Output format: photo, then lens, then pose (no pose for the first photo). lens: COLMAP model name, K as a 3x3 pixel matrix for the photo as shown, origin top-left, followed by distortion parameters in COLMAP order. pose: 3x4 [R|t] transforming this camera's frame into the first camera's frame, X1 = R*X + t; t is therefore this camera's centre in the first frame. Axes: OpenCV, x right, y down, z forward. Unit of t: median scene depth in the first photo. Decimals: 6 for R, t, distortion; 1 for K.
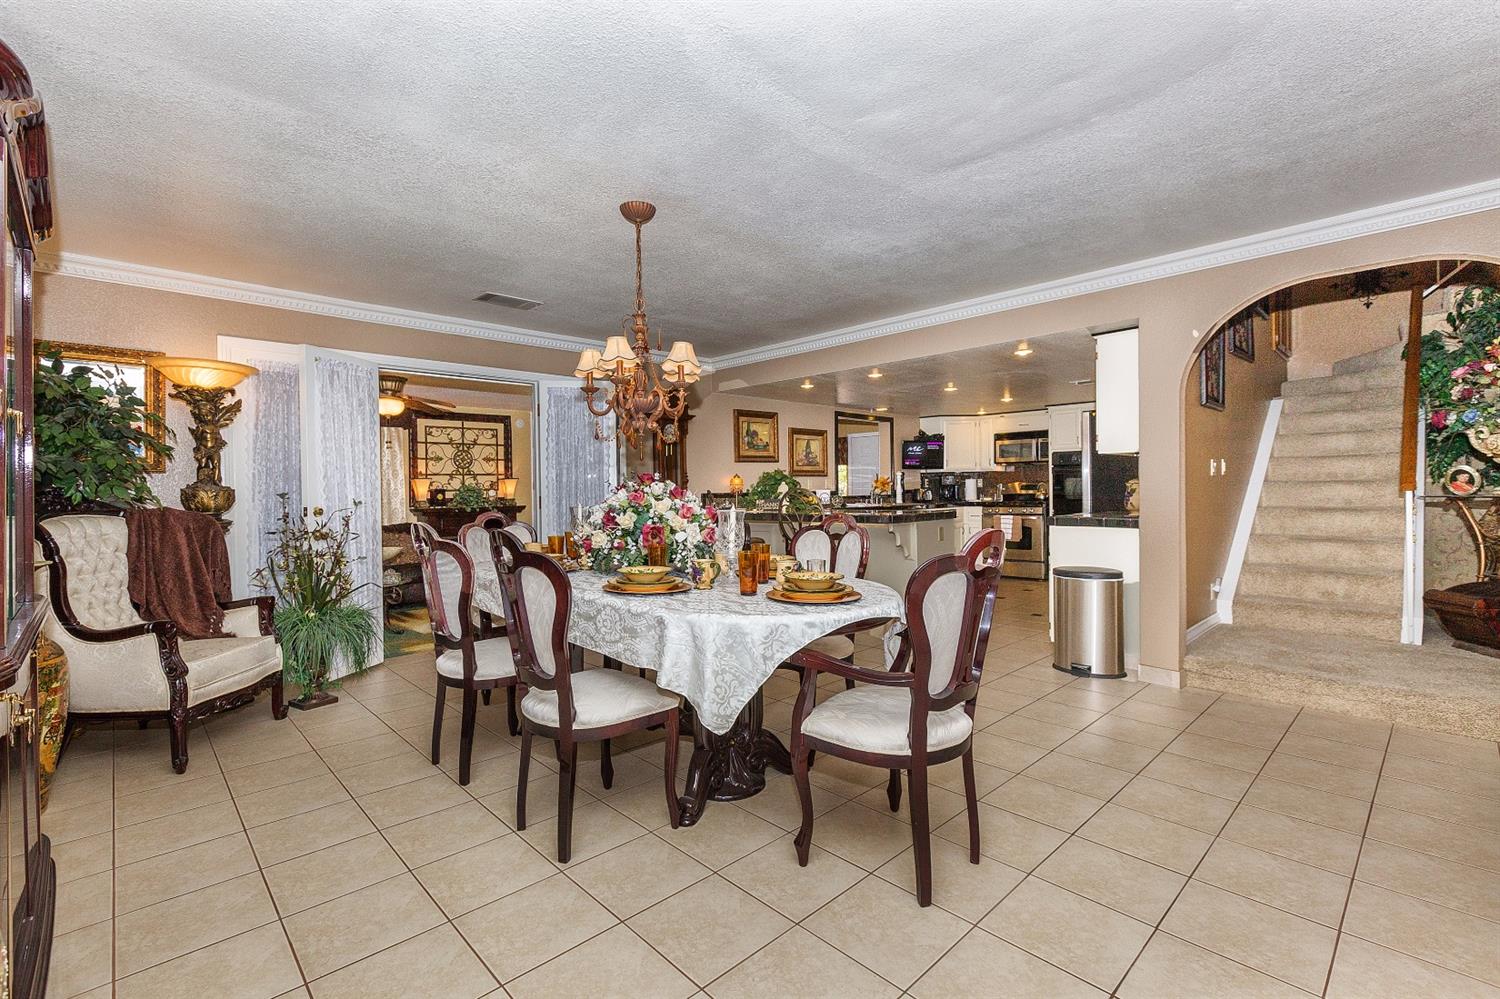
lens RADIAL K [[670.9, 0, 745.2], [0, 670.9, 493.1], [0, 0, 1]] dist [0.002221, -0.000679]
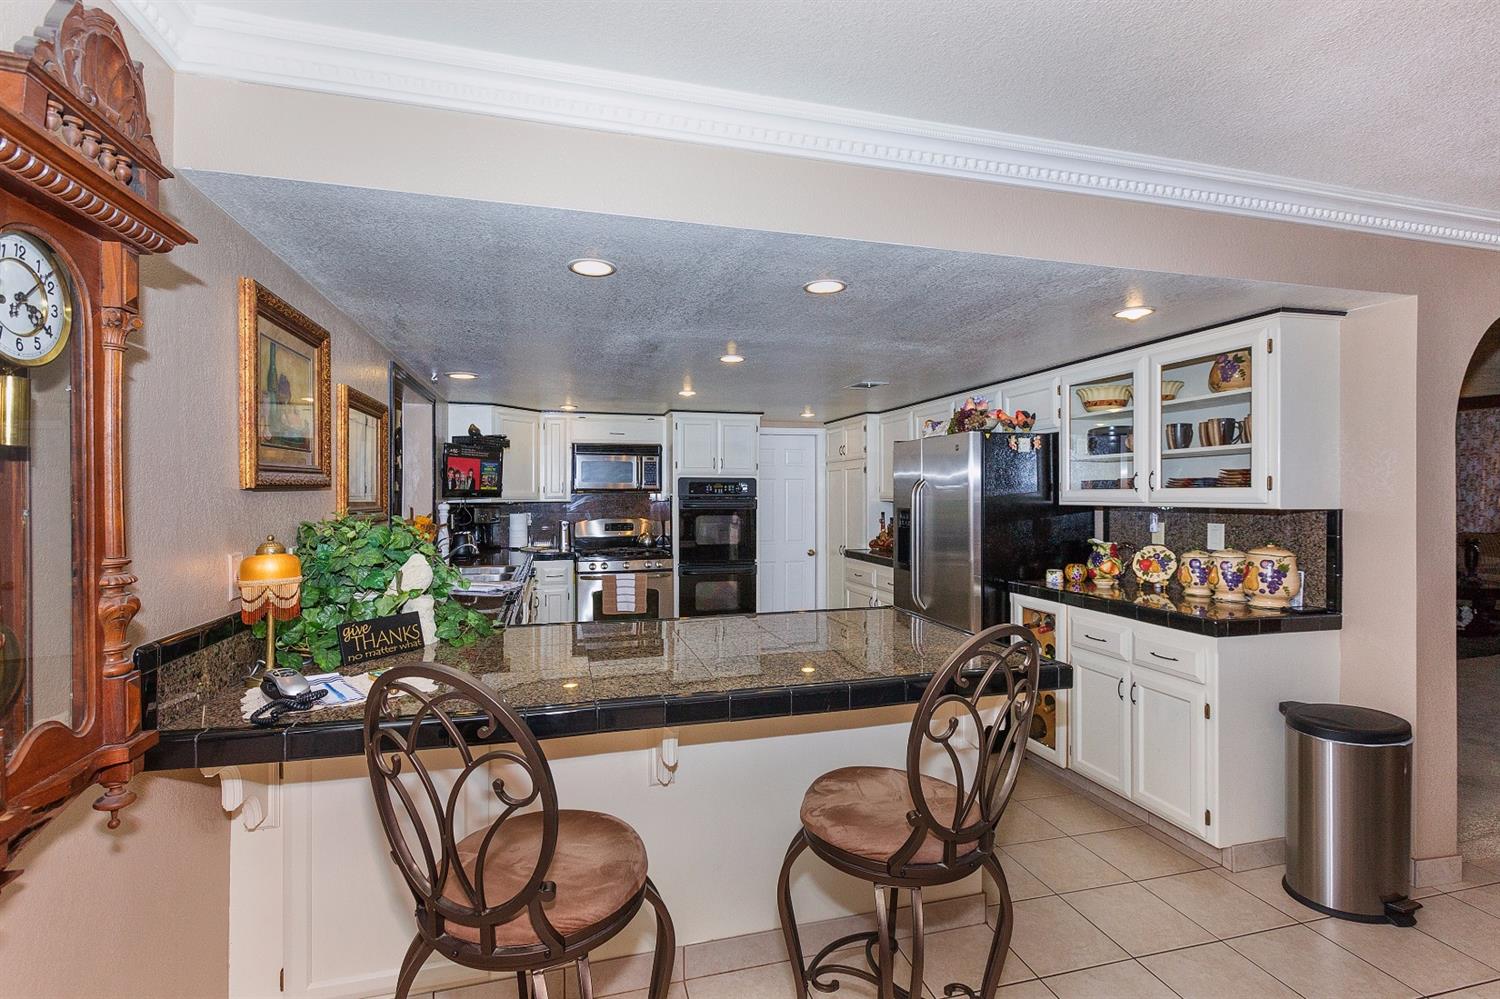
lens RADIAL K [[670.9, 0, 738.1], [0, 670.9, 495.1], [0, 0, 1]] dist [0.002221, -0.000679]
pose [[0.505944, 0.009912, 0.862509, -0.098403], [-0.001383, 0.999942, -0.010680, -0.032868], [-0.862565, 0.004210, 0.505929, 0.546506]]
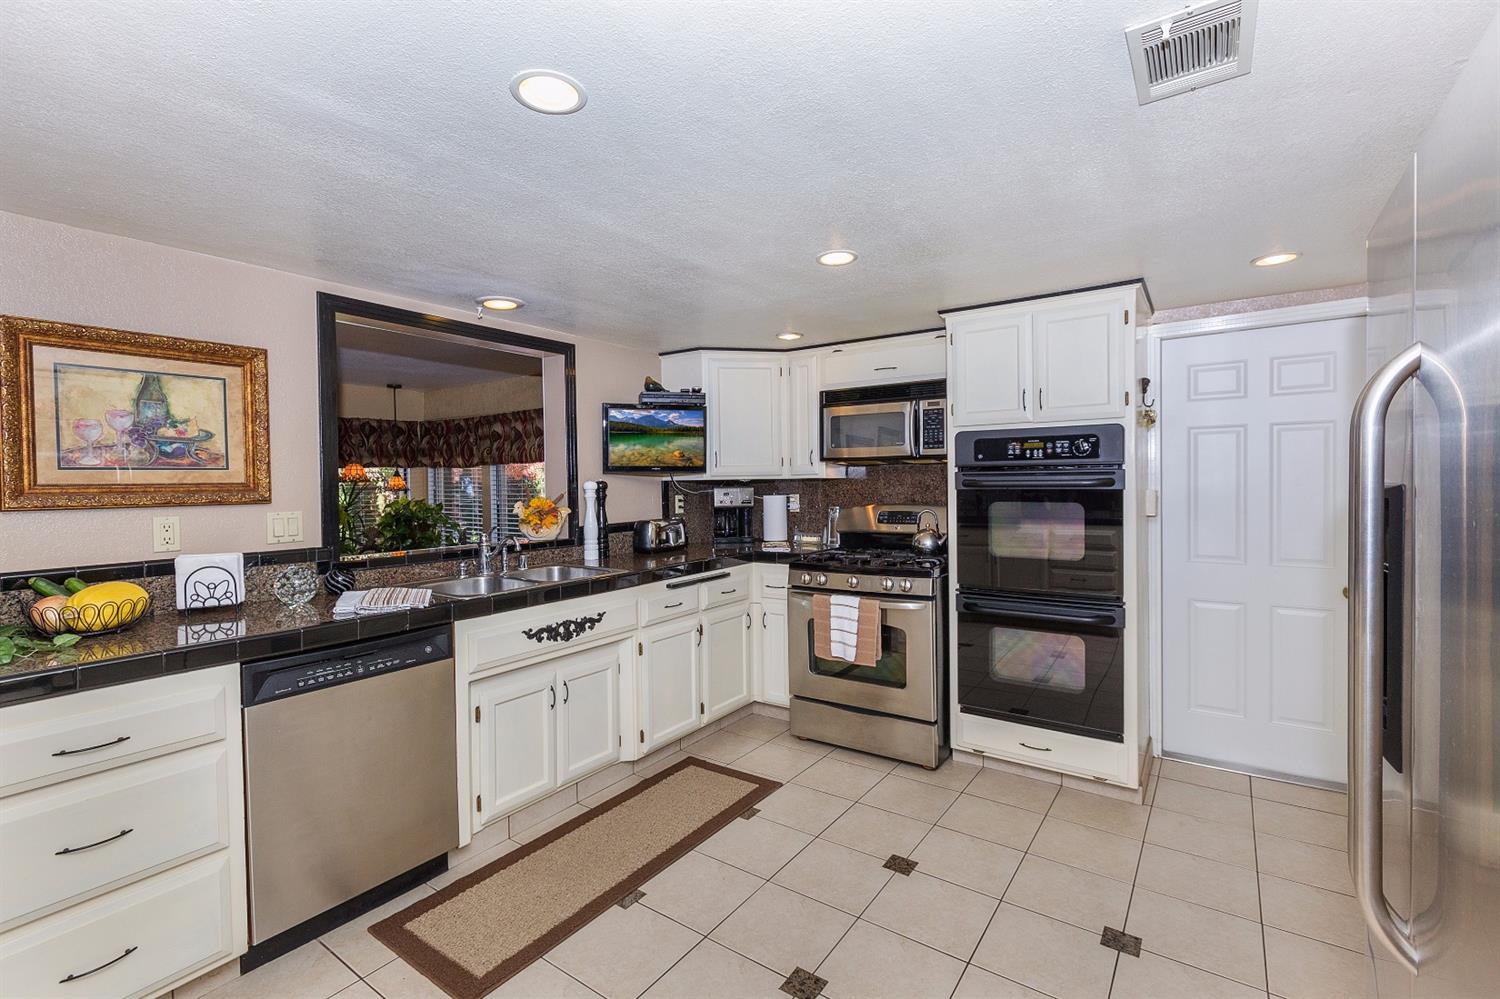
lens RADIAL K [[670.9, 0, 744.3], [0, 670.9, 496.3], [0, 0, 1]] dist [0.002221, -0.000679]
pose [[0.981780, -0.005554, 0.189941, 0.243640], [0.002782, 0.999886, 0.014856, -0.028223], [-0.190002, -0.014057, 0.981683, 0.592652]]
